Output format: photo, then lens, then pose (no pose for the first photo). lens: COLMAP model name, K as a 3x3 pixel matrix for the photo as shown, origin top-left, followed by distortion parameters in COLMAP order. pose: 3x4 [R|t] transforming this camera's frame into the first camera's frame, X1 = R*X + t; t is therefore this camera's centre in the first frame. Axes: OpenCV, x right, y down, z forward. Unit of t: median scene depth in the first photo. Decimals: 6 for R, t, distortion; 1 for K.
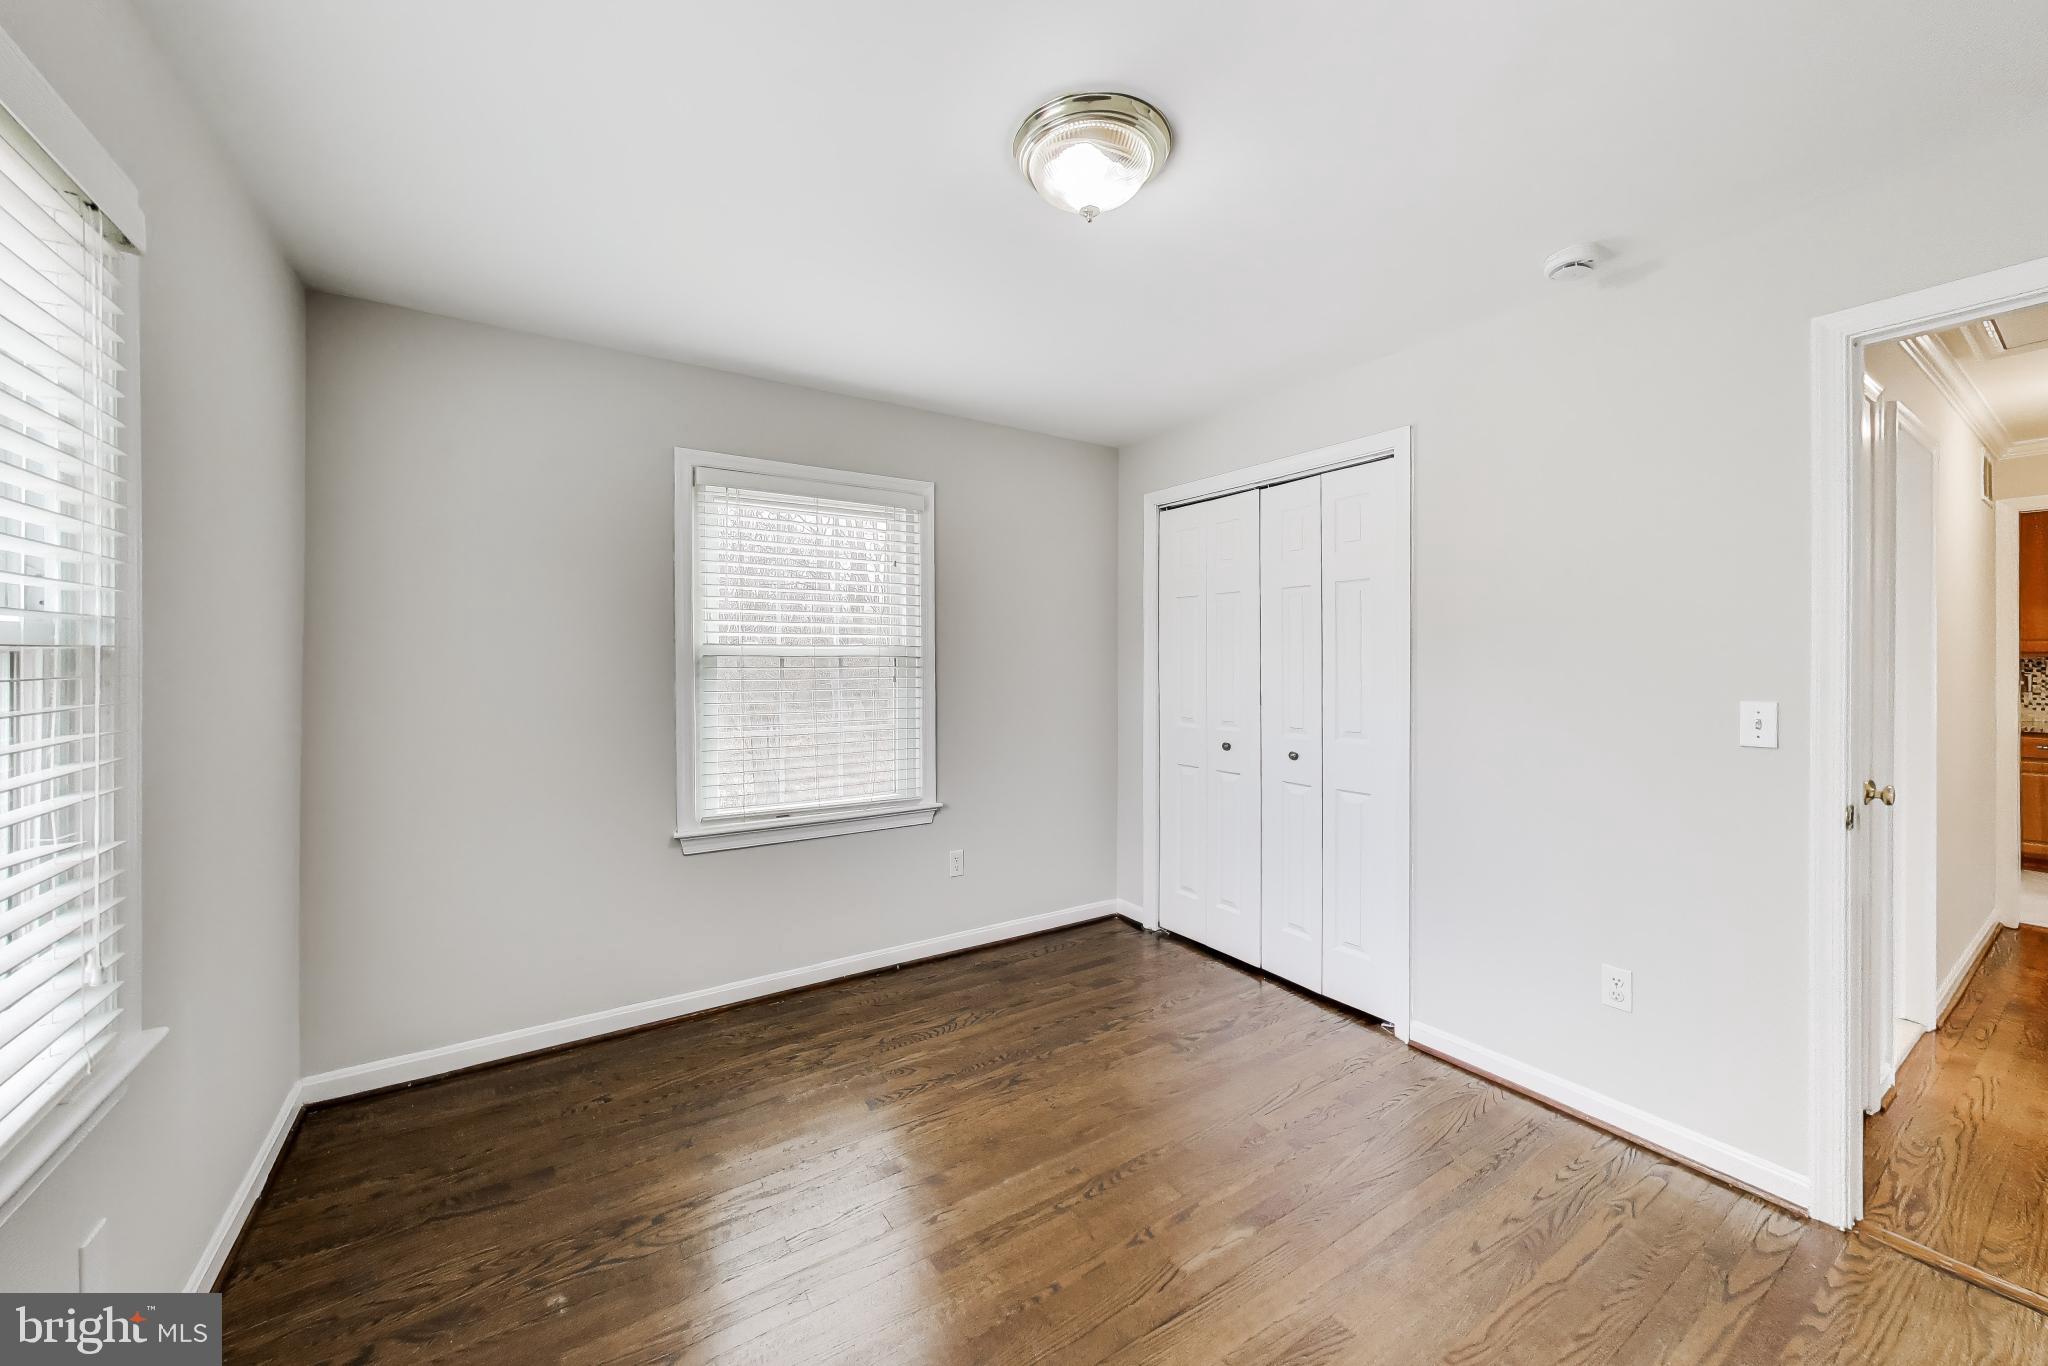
lens RADIAL K [[769.5, 0, 1026.7], [0, 769.5, 683.1], [0, 0, 1]] dist [0.000830, 0.000240]
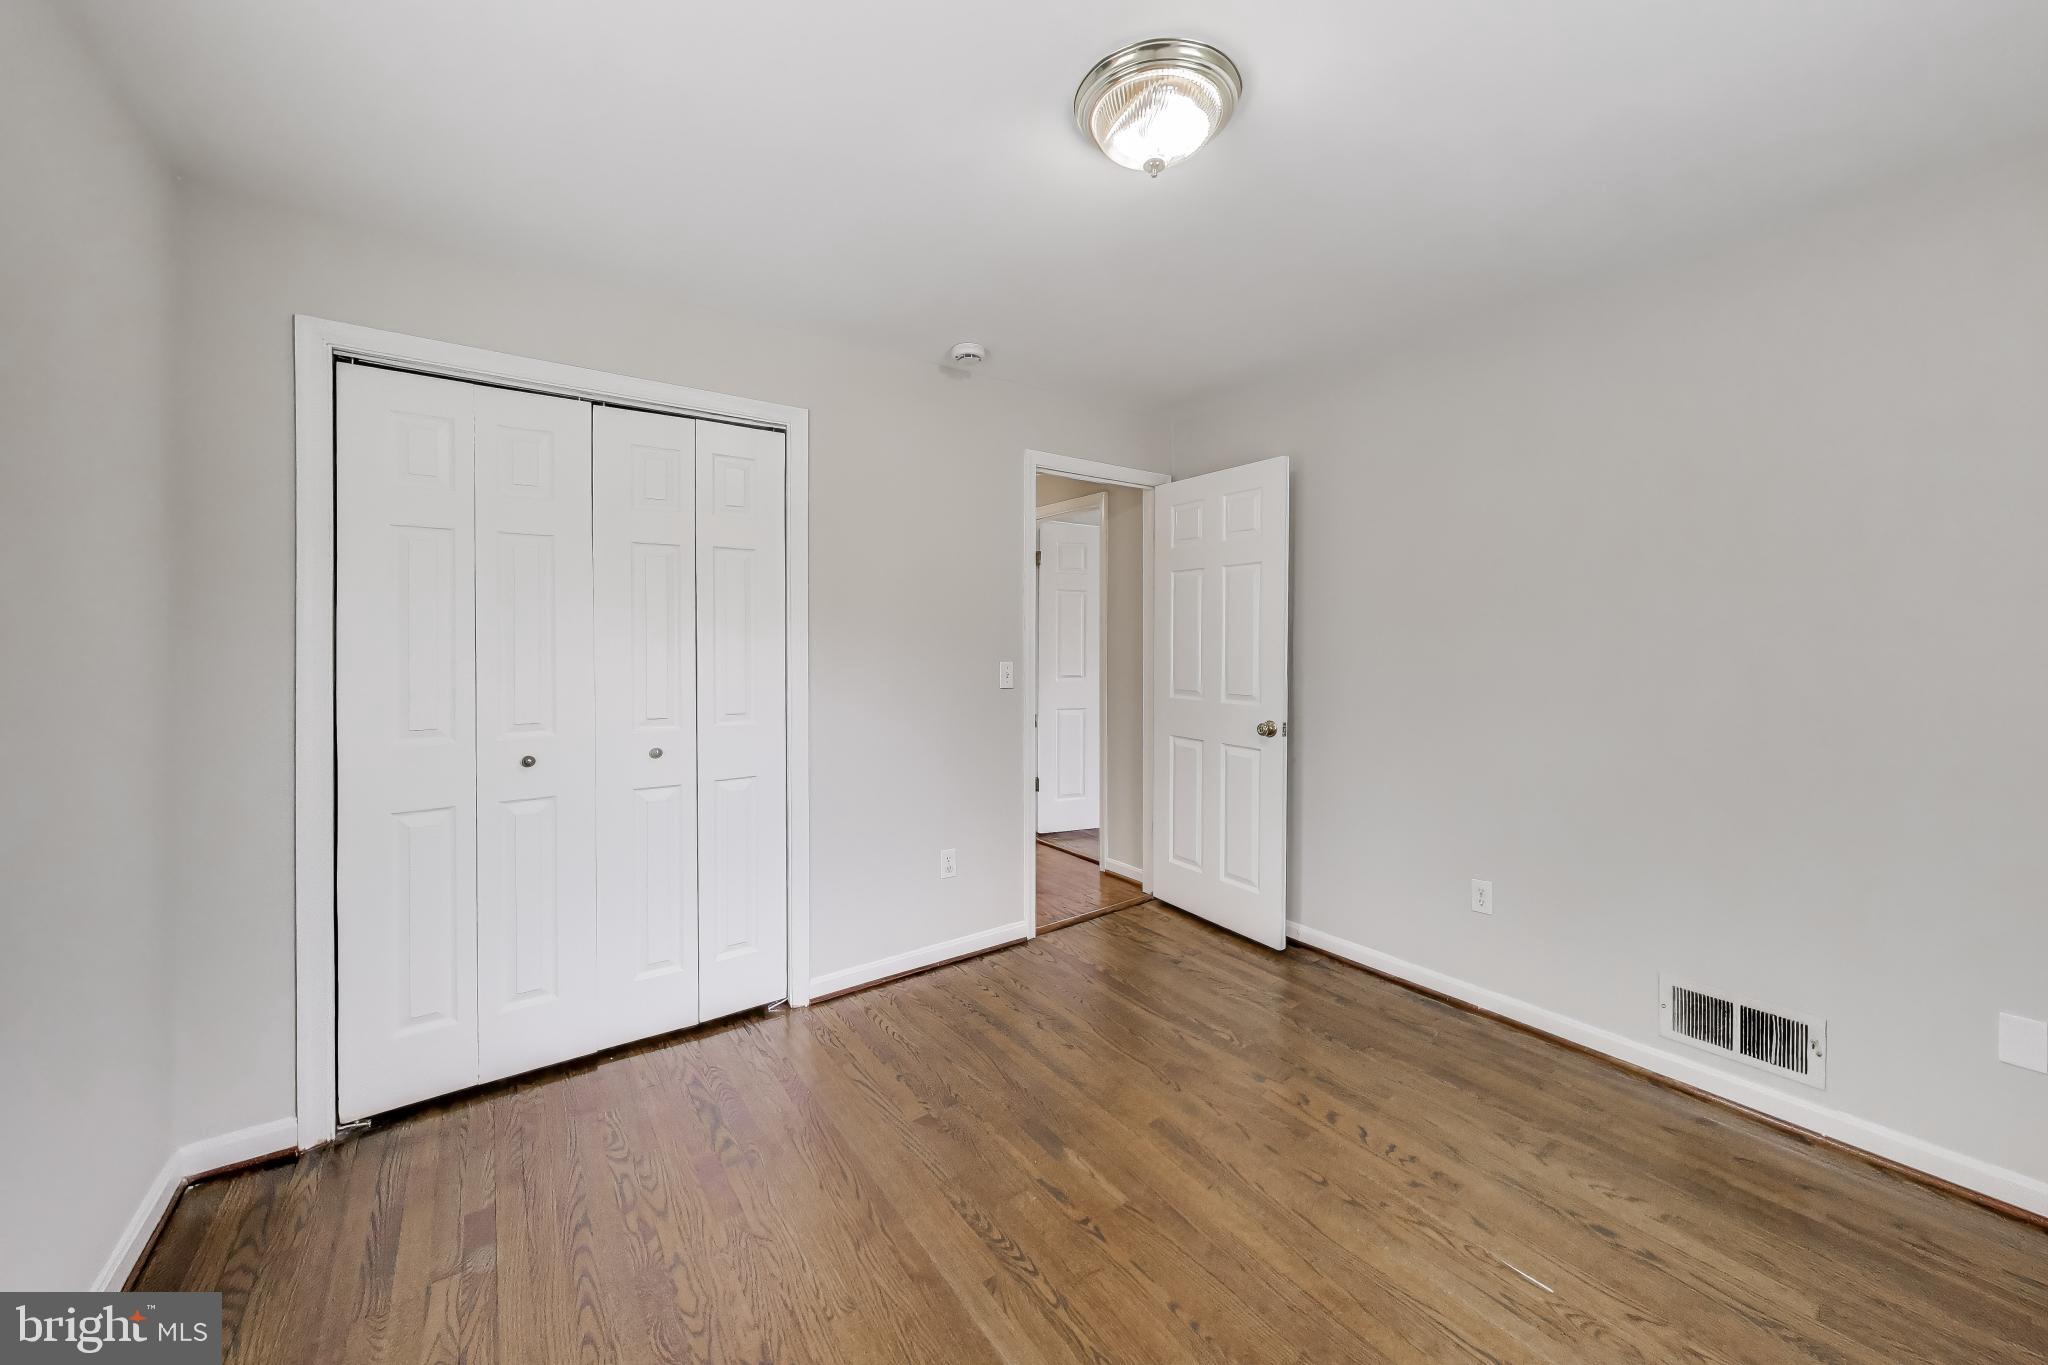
lens RADIAL K [[747.2, 0, 1033.2], [0, 747.2, 642.0], [0, 0, 1]] dist [-0.000543, 0.000083]
pose [[-0.067153, -0.002049, 0.997741, -0.589465], [0.022688, 0.999736, 0.003580, -0.020908], [-0.997485, 0.022878, -0.067089, 0.834796]]
